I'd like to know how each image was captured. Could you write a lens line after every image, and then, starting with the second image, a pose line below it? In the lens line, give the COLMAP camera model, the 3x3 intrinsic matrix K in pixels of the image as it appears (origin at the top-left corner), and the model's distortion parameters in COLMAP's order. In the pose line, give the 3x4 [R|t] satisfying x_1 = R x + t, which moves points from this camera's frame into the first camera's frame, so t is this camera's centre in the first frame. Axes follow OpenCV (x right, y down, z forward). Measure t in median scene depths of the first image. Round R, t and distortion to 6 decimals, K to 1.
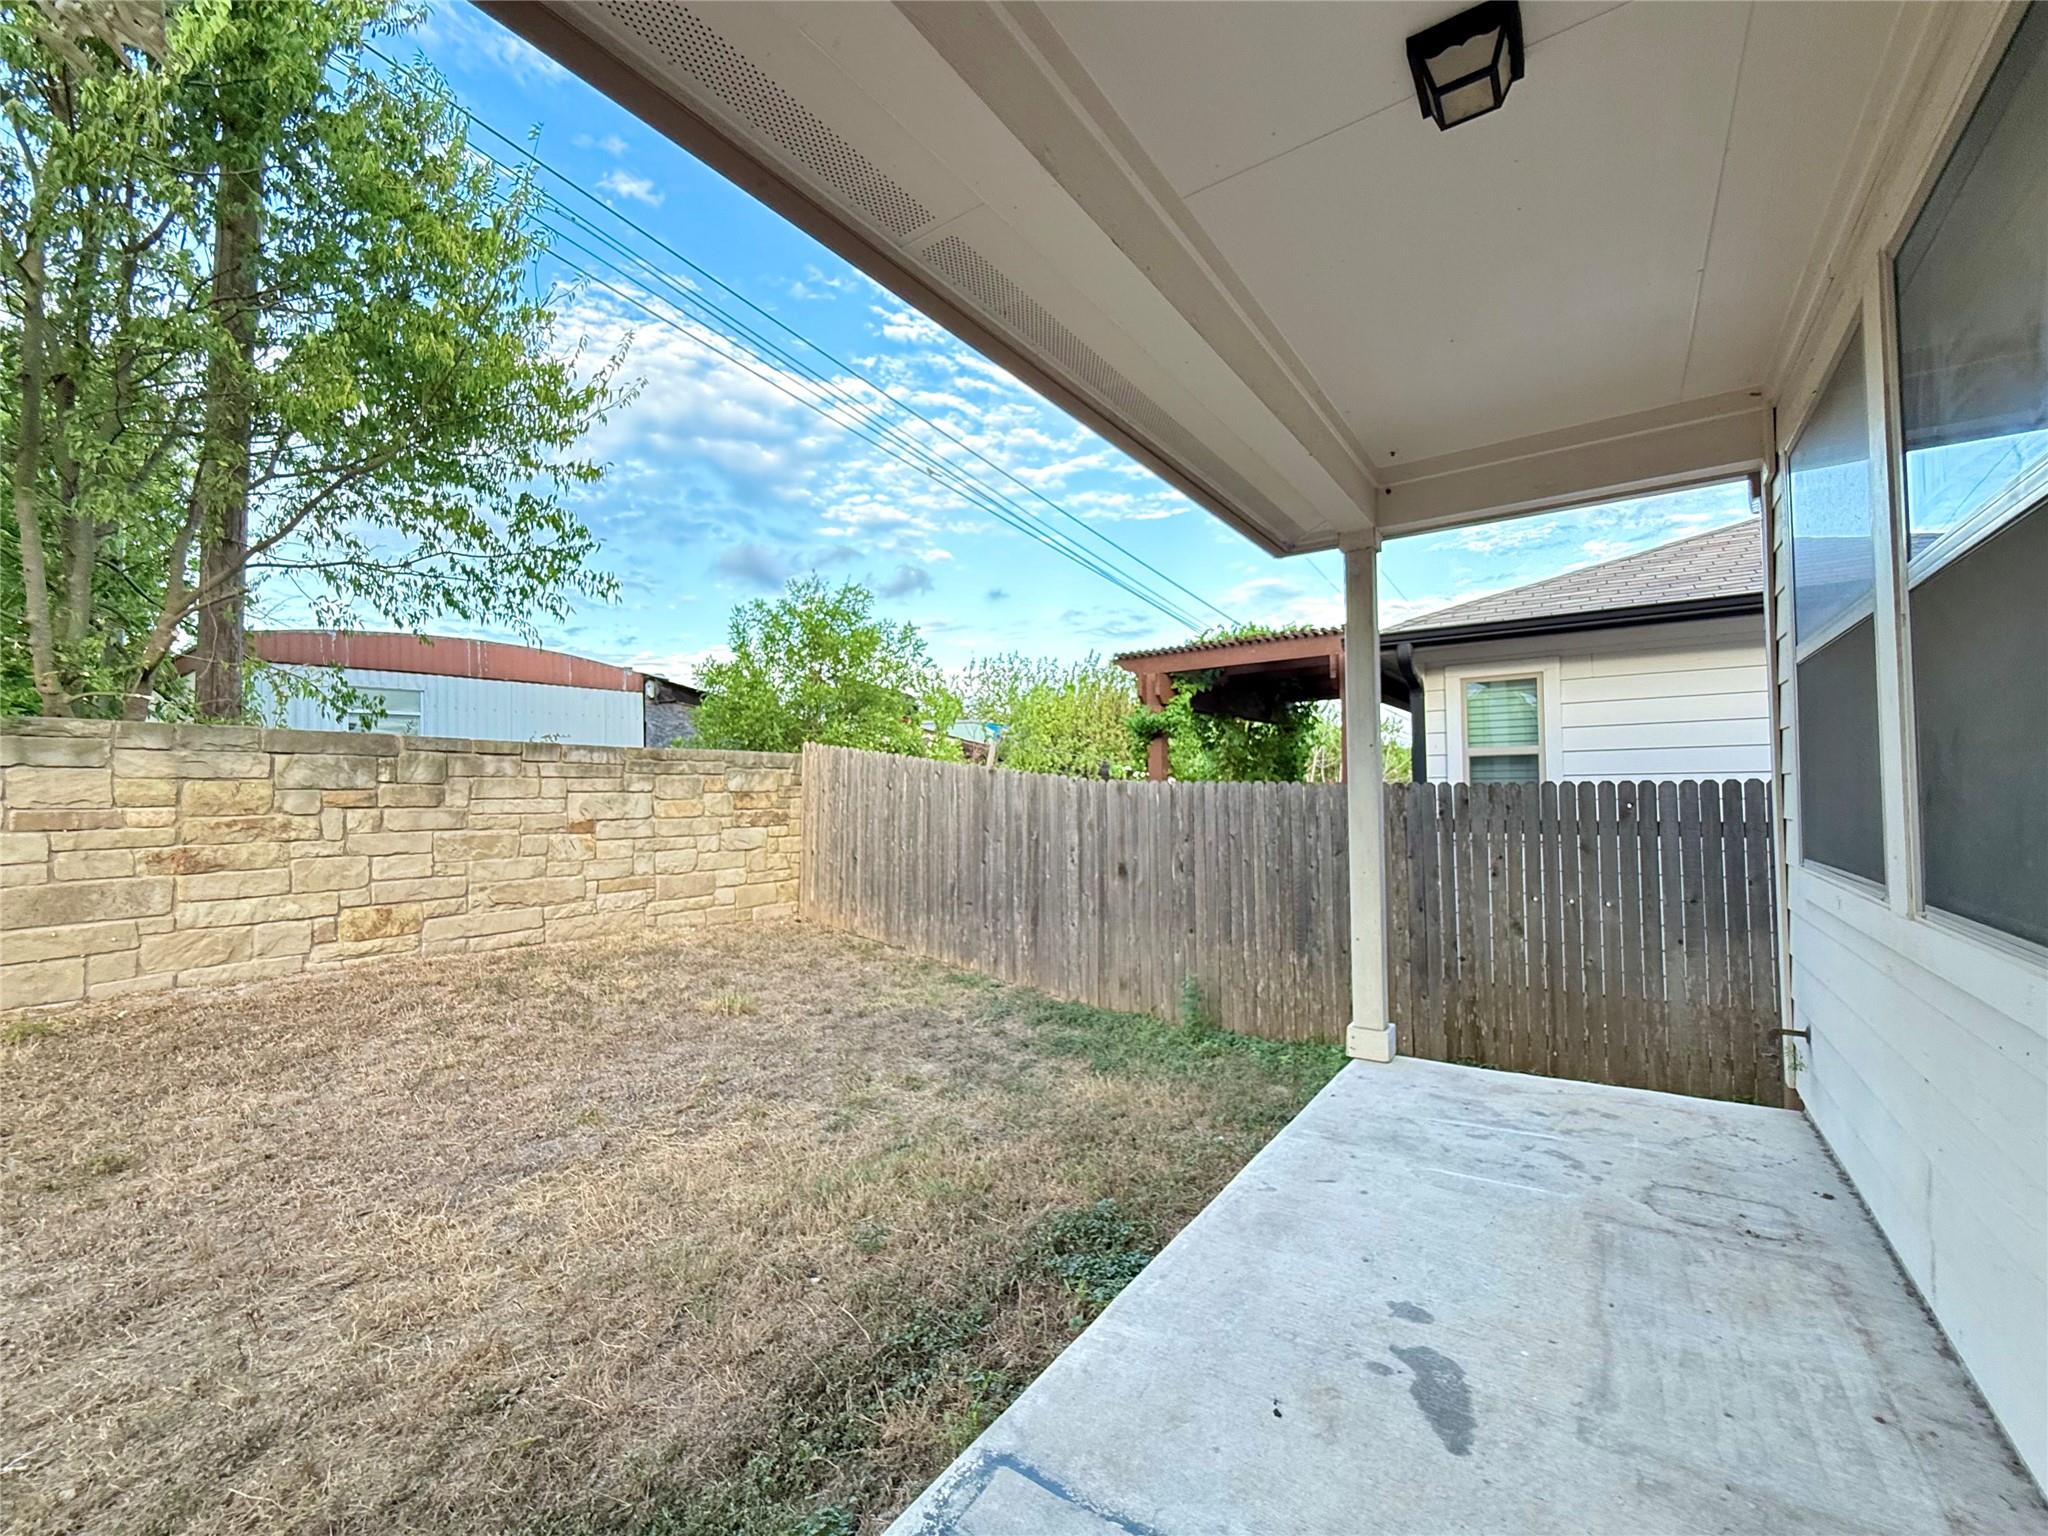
lens RADIAL K [[851.2, 0, 1028.6], [0, 851.2, 769.7], [0, 0, 1]] dist [-0.000296, -0.000222]
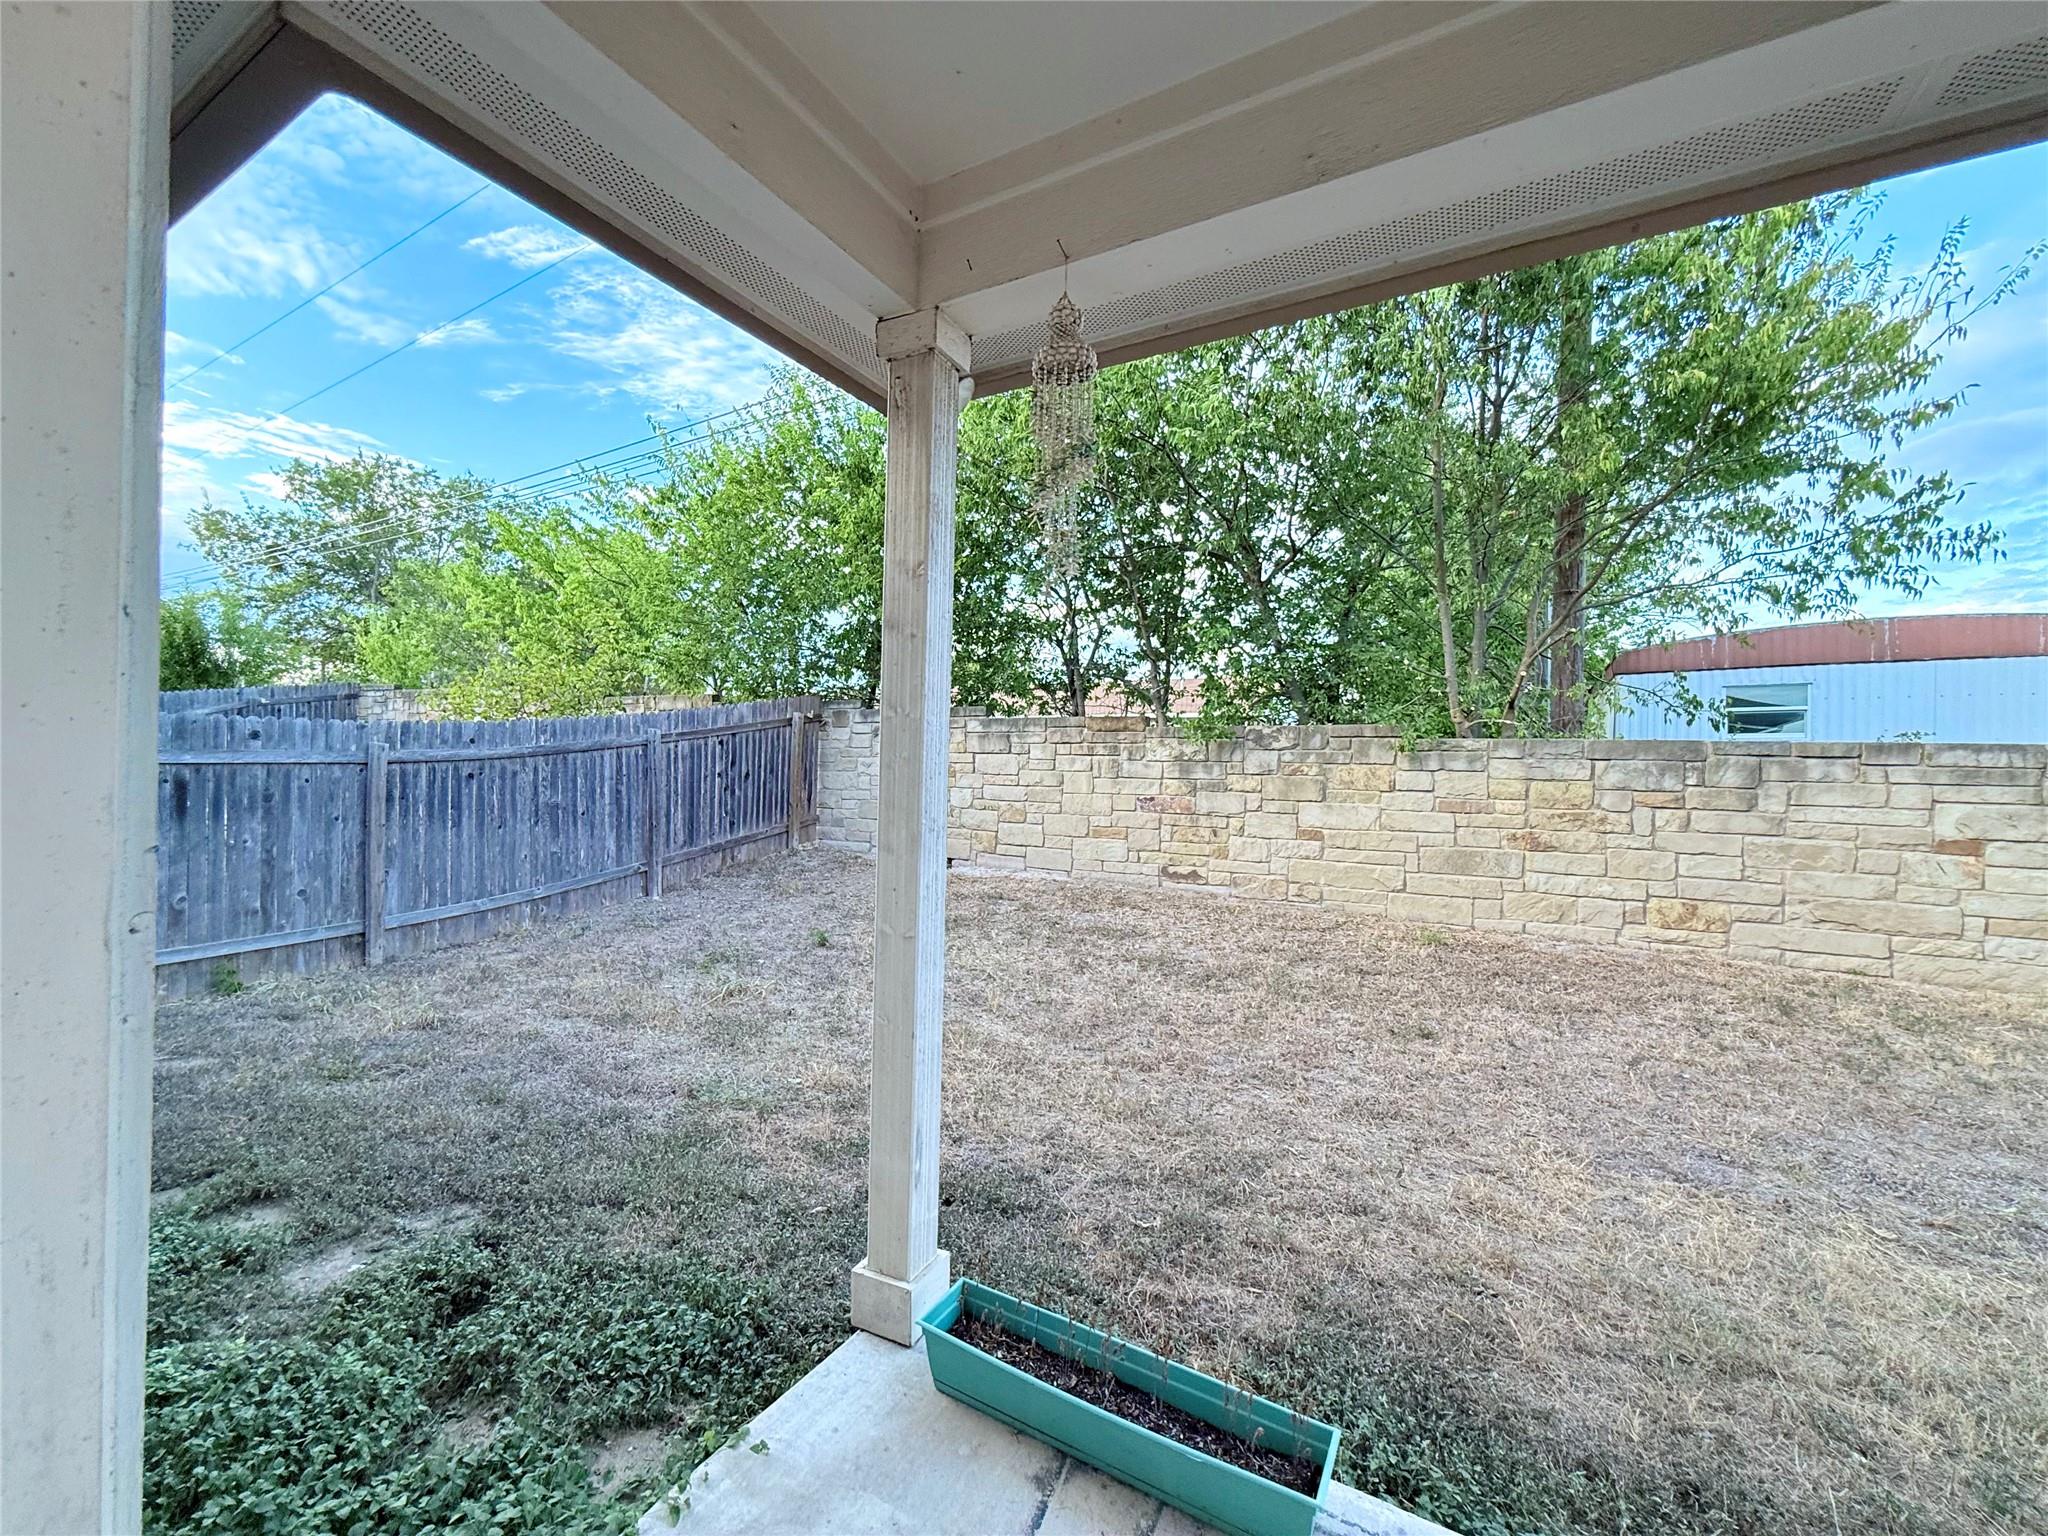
lens RADIAL K [[851.2, 0, 1028.6], [0, 851.2, 769.7], [0, 0, 1]] dist [-0.000296, -0.000222]
pose [[0.083886, 0.023124, -0.996207, 0.246730], [0.006187, 0.999699, 0.023726, -0.037312], [0.996456, -0.008154, 0.083718, 0.085546]]
